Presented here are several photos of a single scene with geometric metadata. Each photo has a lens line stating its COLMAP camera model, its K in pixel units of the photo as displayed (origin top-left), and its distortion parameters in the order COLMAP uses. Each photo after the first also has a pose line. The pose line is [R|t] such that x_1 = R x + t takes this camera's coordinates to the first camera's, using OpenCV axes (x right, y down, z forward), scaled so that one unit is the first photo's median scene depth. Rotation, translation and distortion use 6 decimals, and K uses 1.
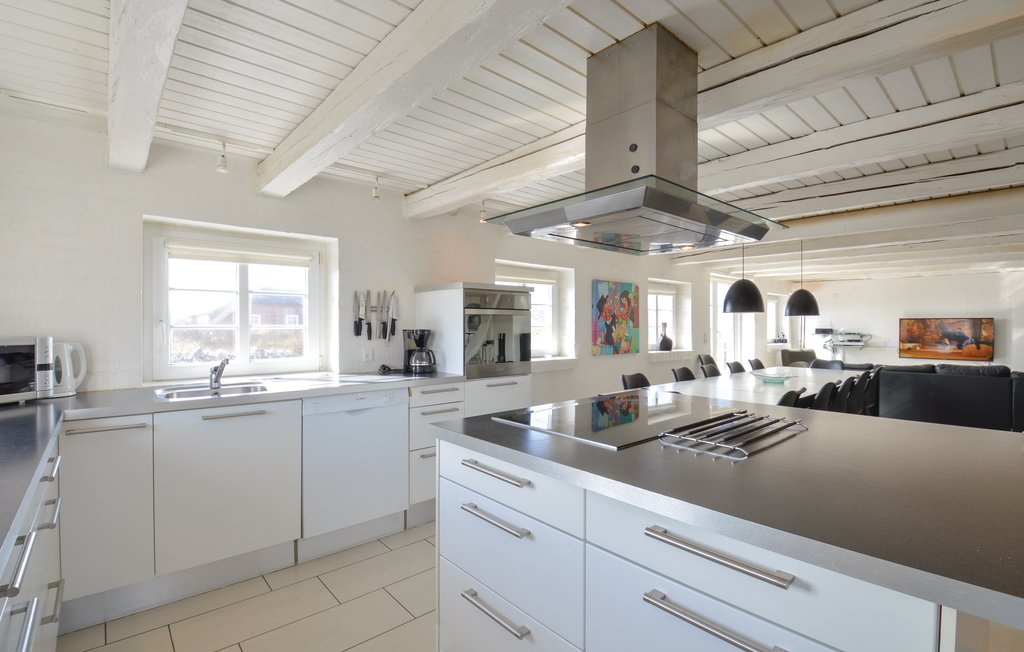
lens RADIAL K [[462.1, 0, 512.0], [0, 462.1, 326.0], [0, 0, 1]] dist [0.000710, -0.017256]
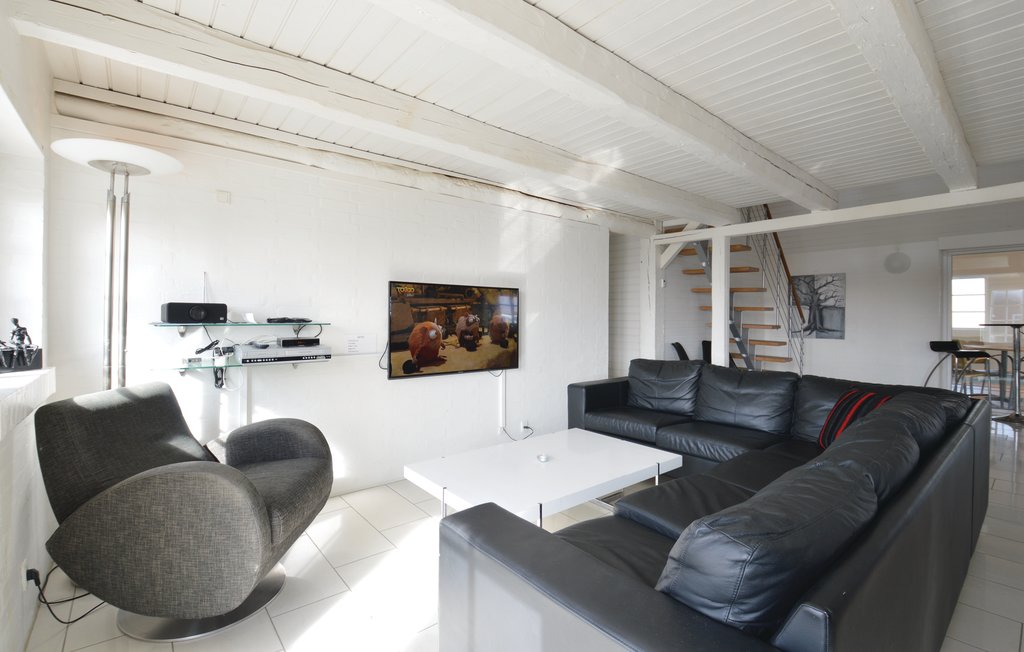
lens RADIAL K [[462.1, 0, 512.0], [0, 462.1, 326.0], [0, 0, 1]] dist [0.000710, -0.017256]
pose [[0.028886, -0.018440, 0.999413, 0.410969], [-0.004557, 0.999817, 0.018579, 0.013406], [-0.999572, -0.005091, 0.028797, 0.812802]]
